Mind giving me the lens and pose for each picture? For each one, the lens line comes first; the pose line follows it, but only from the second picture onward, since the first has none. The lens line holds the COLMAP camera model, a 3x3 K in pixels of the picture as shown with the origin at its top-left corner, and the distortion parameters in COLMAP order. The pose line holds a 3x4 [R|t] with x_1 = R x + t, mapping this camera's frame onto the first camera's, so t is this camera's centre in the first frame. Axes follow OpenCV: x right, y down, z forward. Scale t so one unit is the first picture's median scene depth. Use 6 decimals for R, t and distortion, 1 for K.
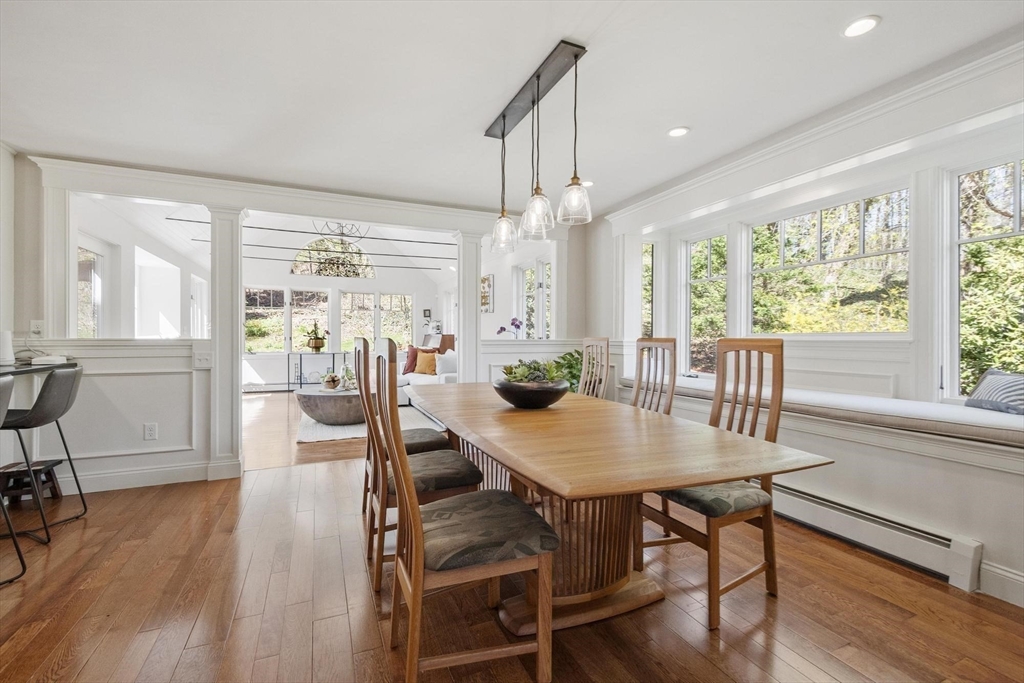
lens RADIAL K [[450.4, 0, 512.0], [0, 450.4, 341.5], [0, 0, 1]] dist [0.000471, 0.000097]
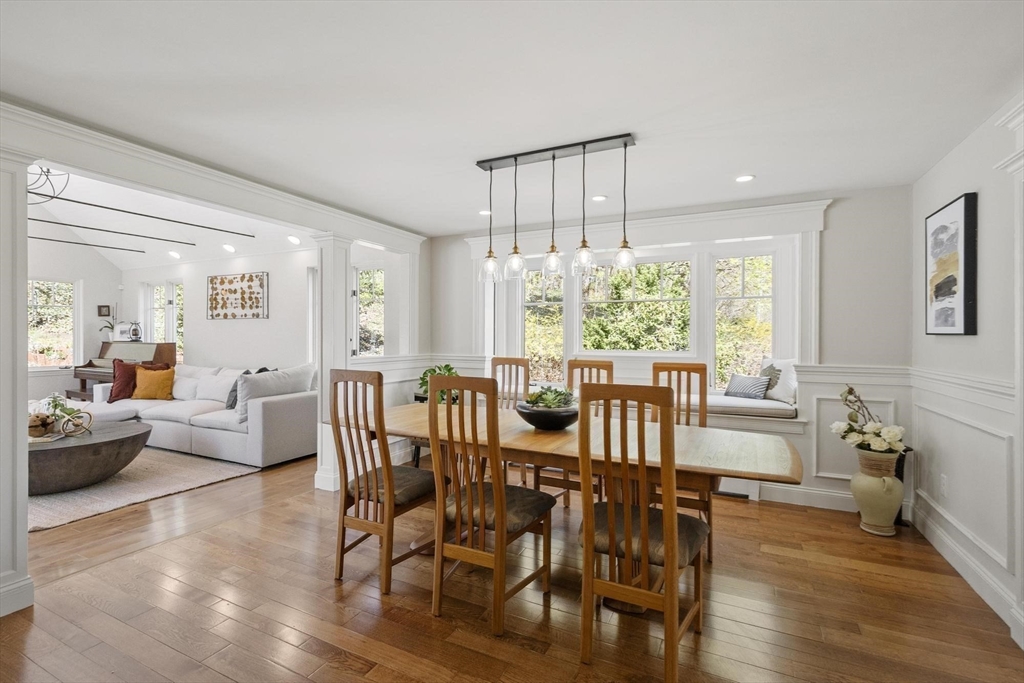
lens RADIAL K [[456.9, 0, 512.0], [0, 456.9, 341.5], [0, 0, 1]] dist [-0.015869, -0.000211]
pose [[0.760783, -0.007325, 0.648965, -0.505851], [0.002749, 0.999964, 0.008064, -0.056307], [-0.649001, -0.004351, 0.760775, 0.141936]]
